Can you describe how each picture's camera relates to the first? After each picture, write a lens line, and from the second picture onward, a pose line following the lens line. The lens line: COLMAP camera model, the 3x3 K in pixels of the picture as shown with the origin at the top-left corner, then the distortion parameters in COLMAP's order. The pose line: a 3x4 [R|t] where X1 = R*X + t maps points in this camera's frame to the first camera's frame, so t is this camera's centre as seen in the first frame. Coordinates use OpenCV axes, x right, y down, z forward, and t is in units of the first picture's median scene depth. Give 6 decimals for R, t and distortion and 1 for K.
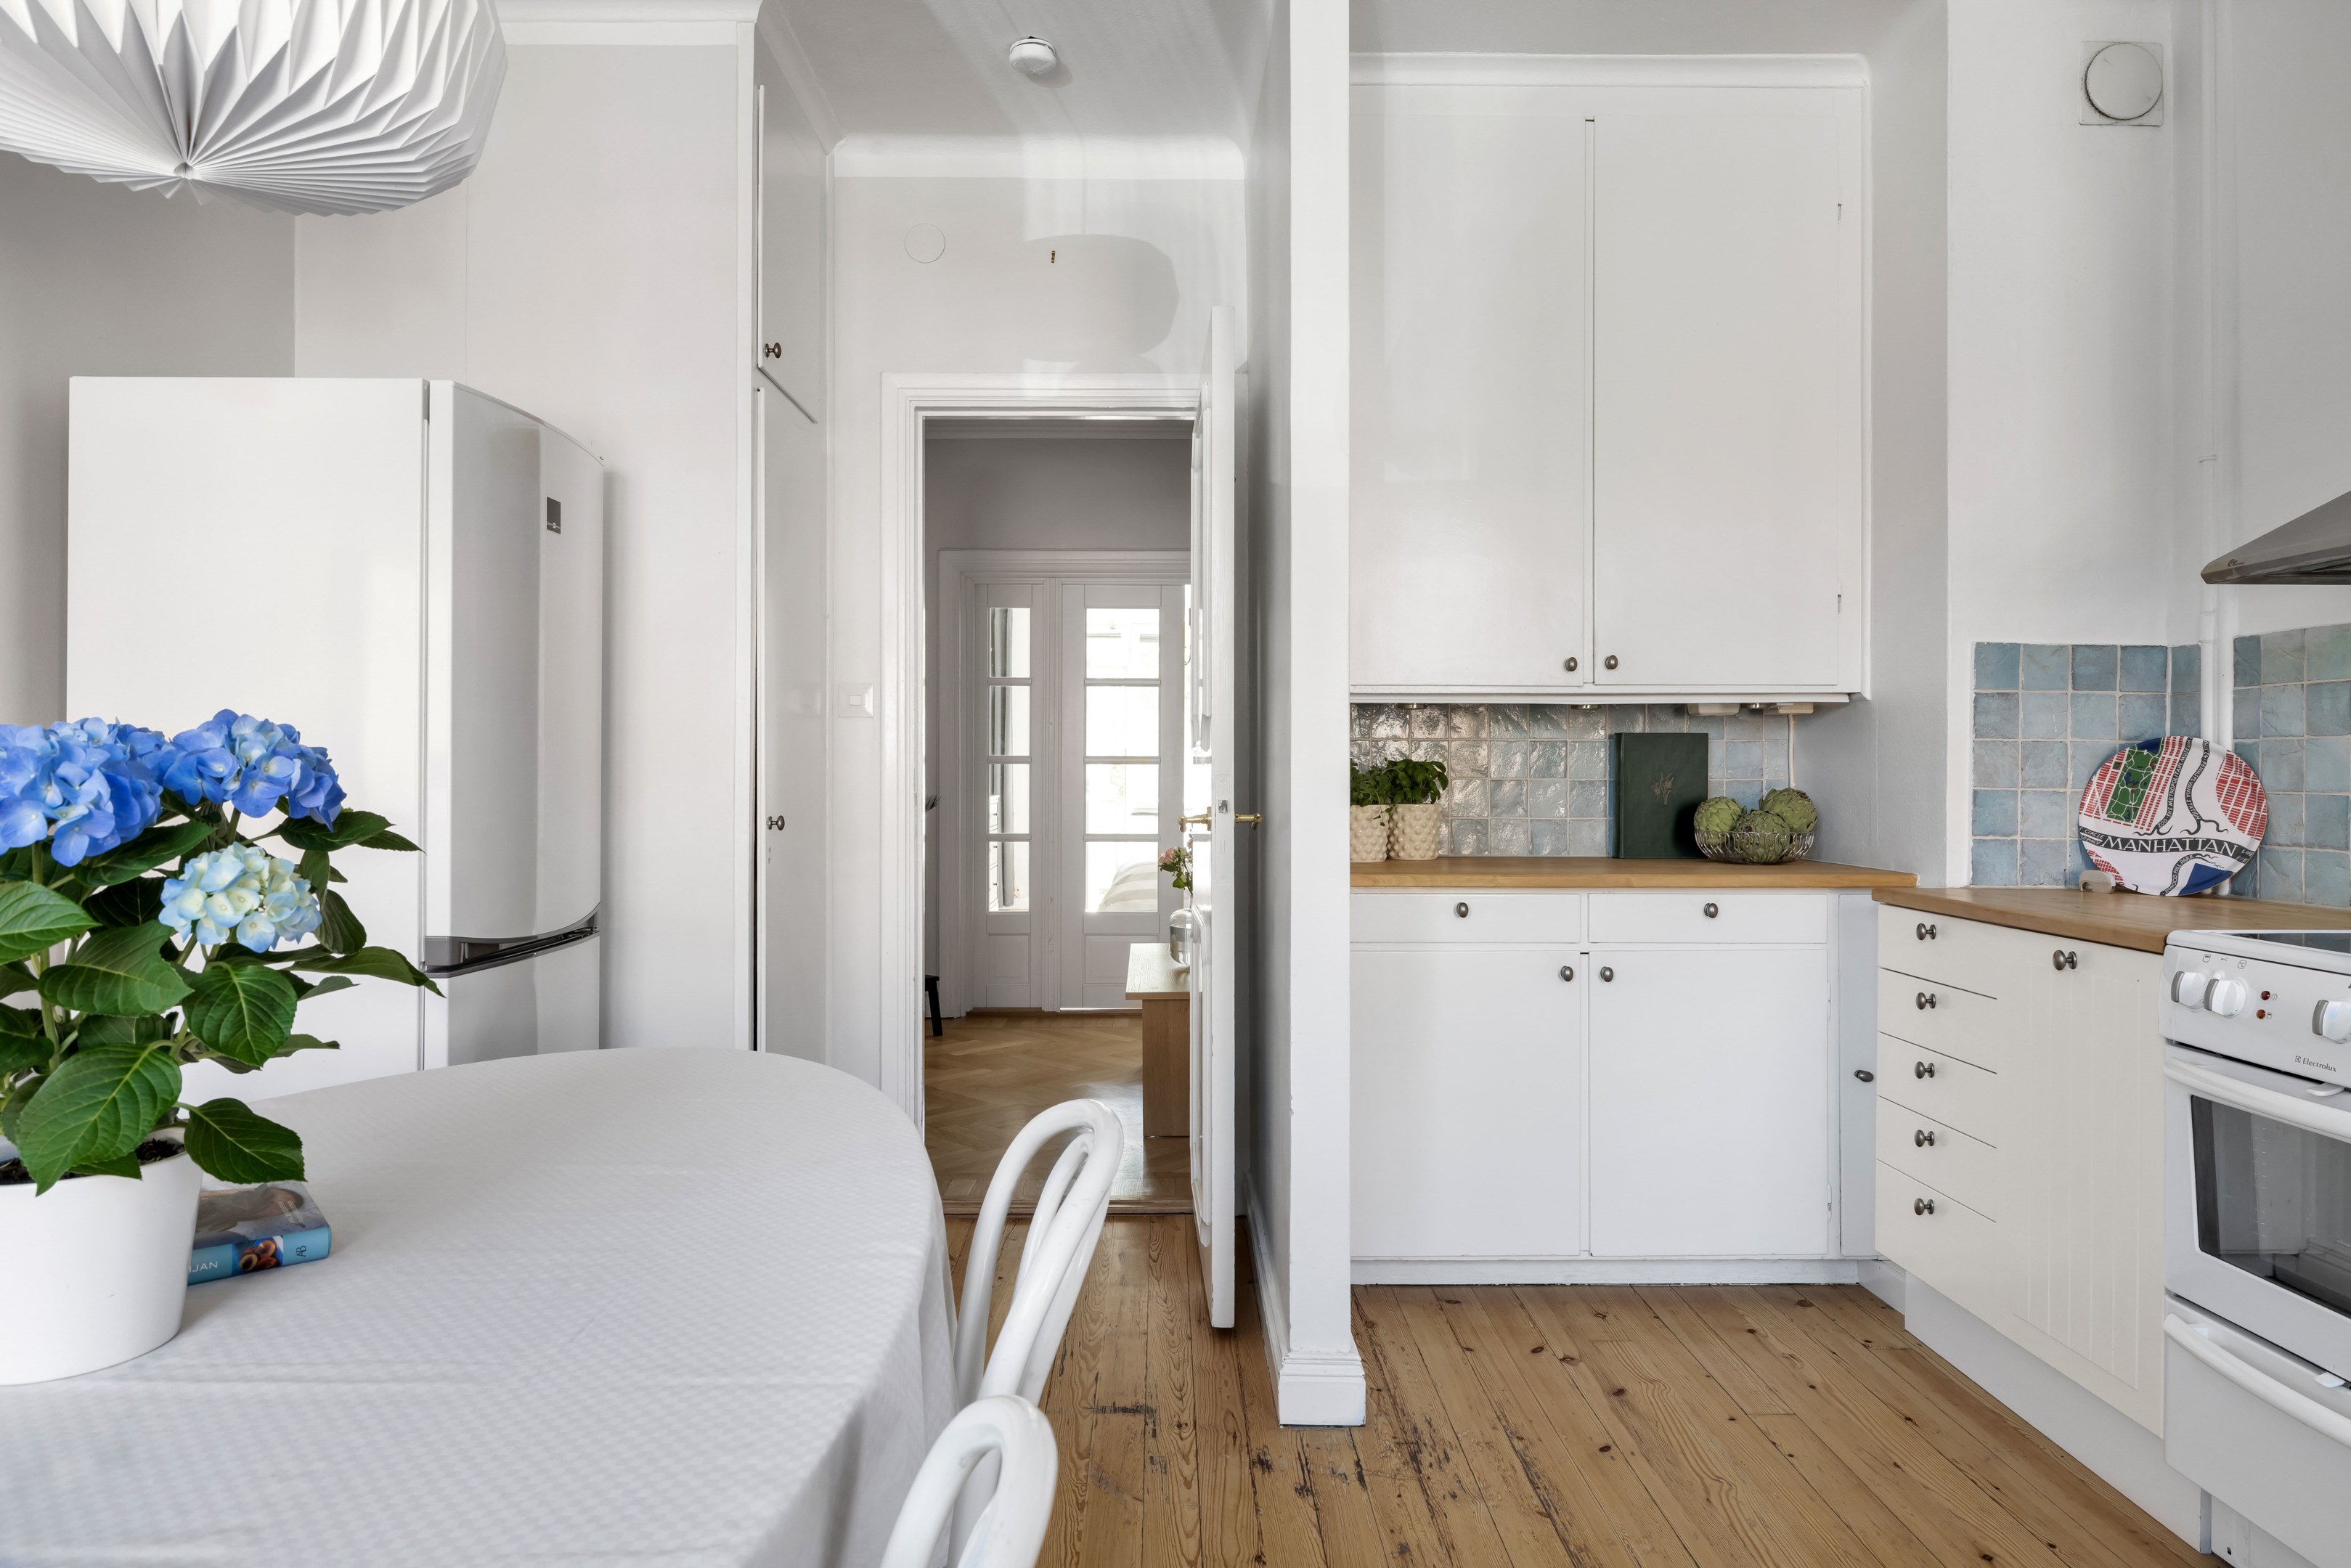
lens RADIAL K [[1410.0, 0, 1175.7], [0, 1410.0, 773.6], [0, 0, 1]] dist [-0.004039, 0.001972]
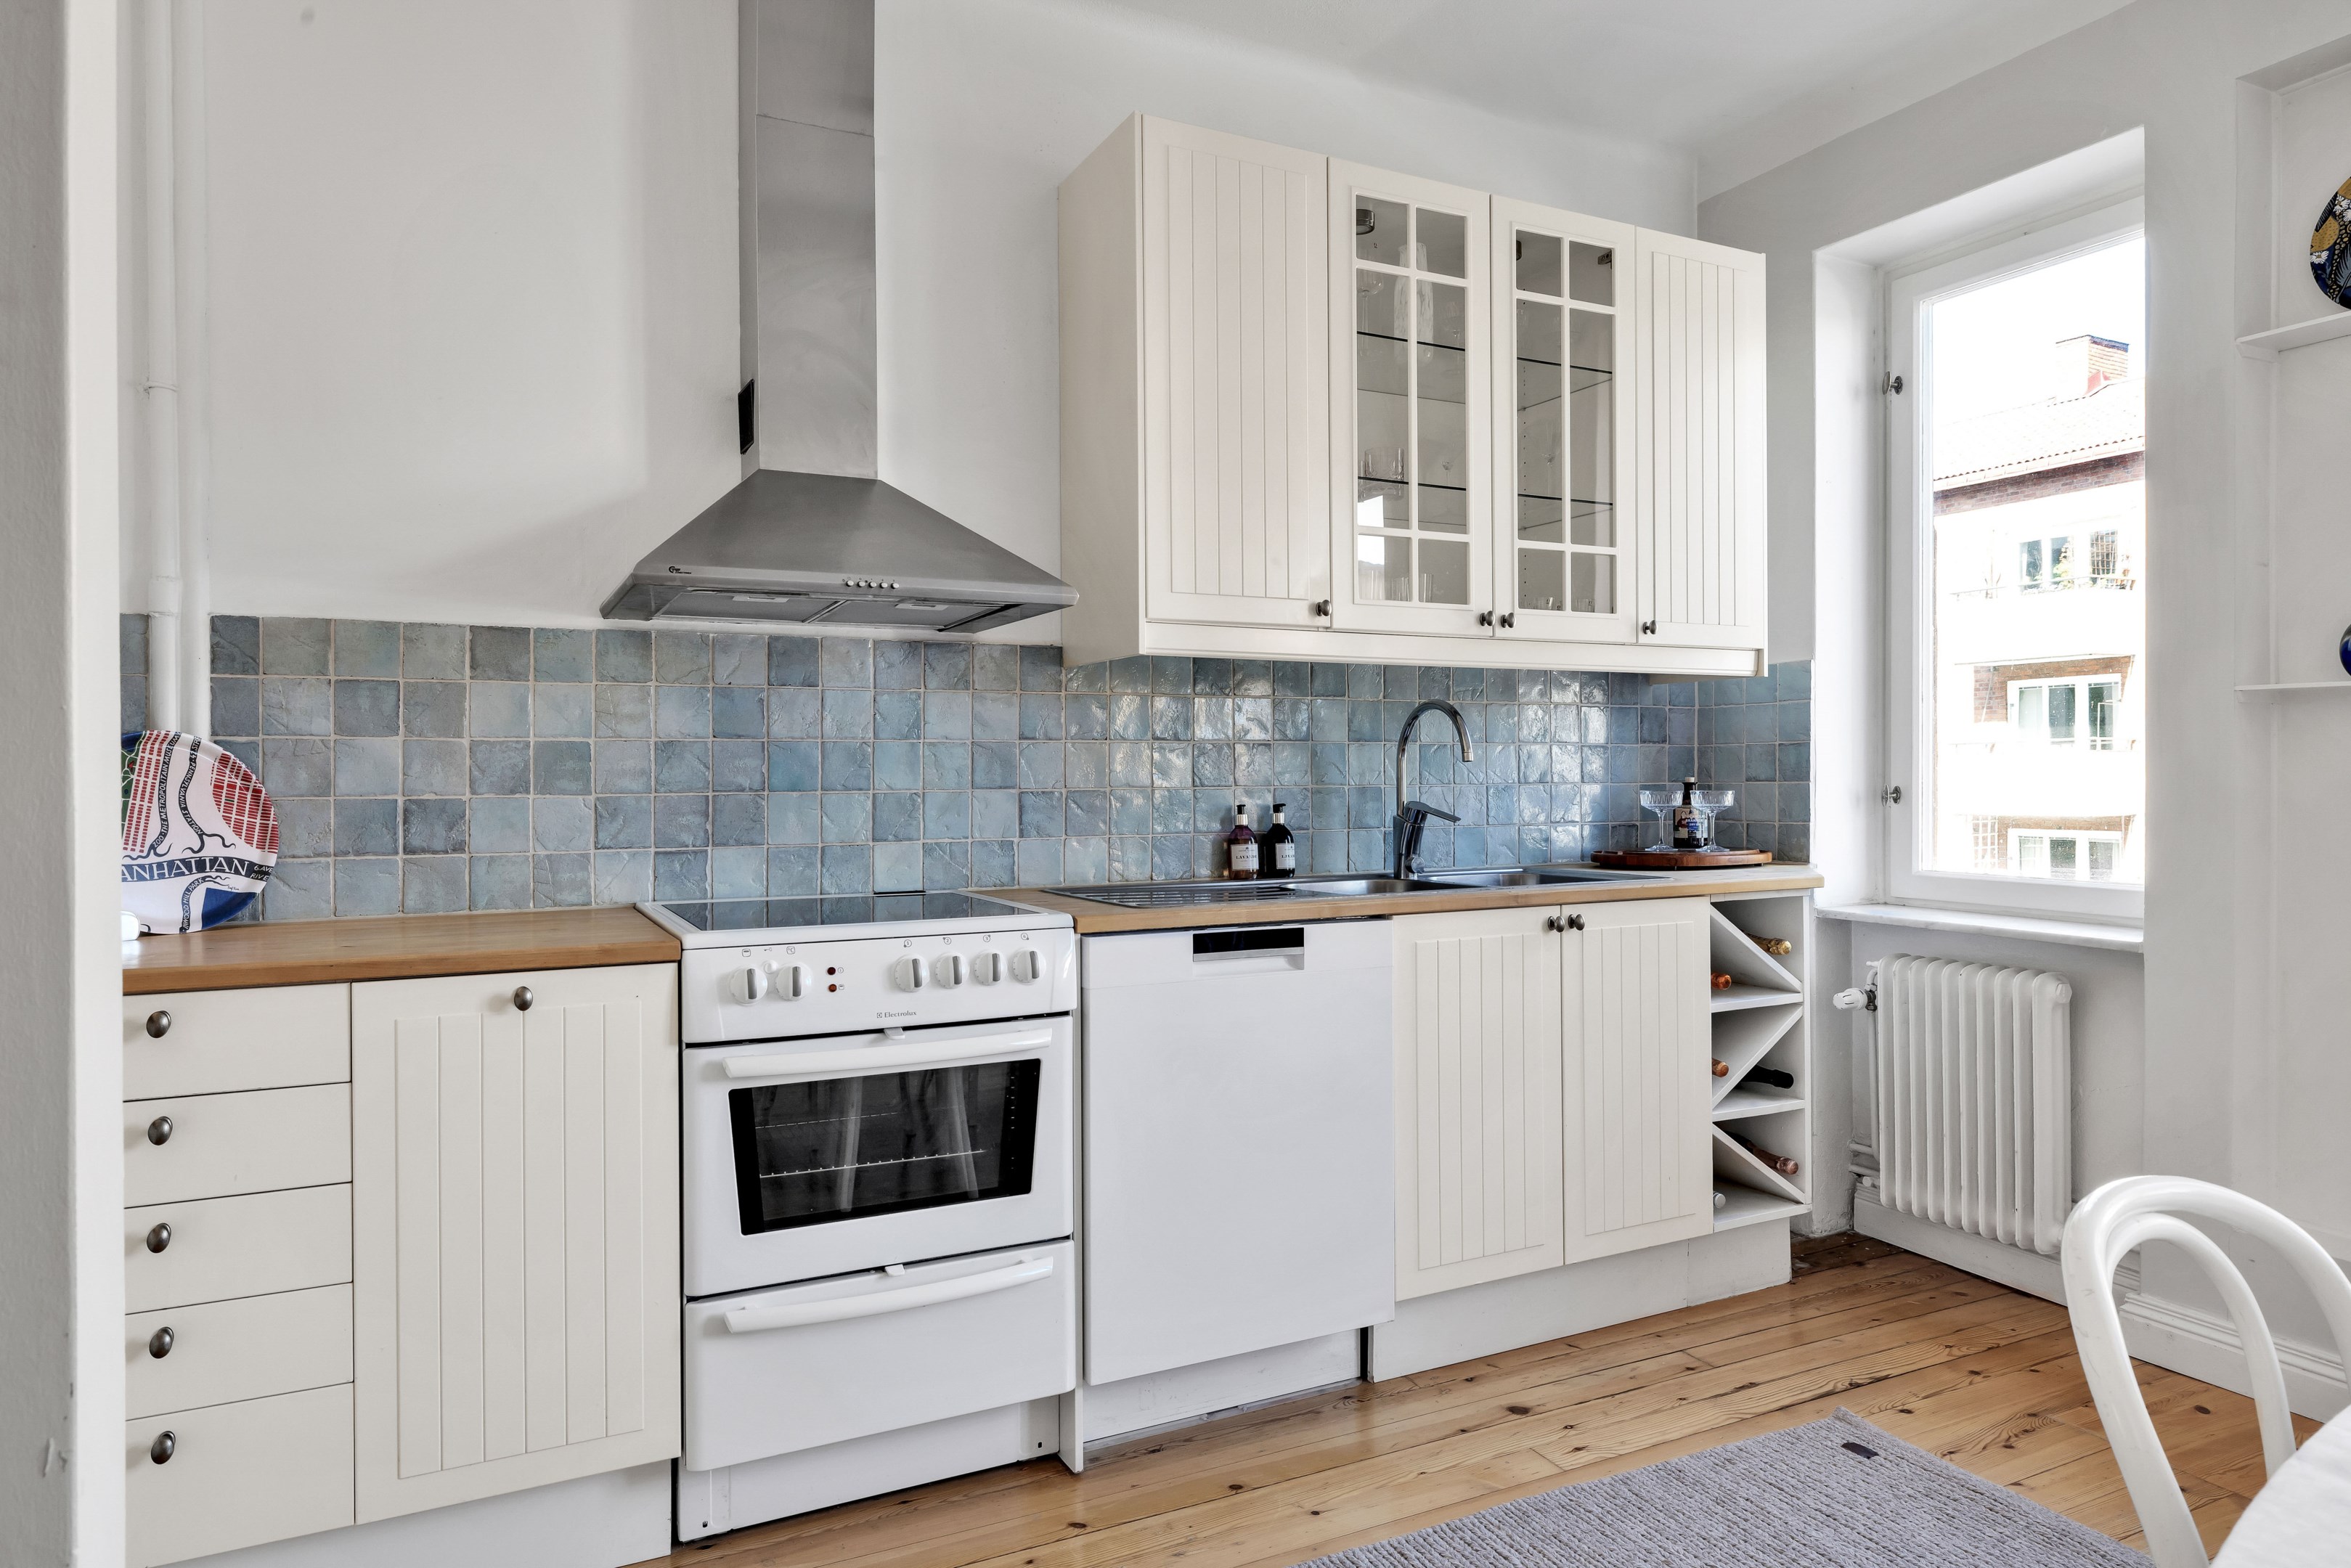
lens RADIAL K [[1410.0, 0, 1175.7], [0, 1410.0, 774.7], [0, 0, 1]] dist [-0.004039, 0.001972]
pose [[-0.431556, -0.002381, 0.902083, -0.250587], [0.005414, 0.999972, 0.005230, -0.002903], [-0.902070, 0.007141, -0.431531, 0.848655]]
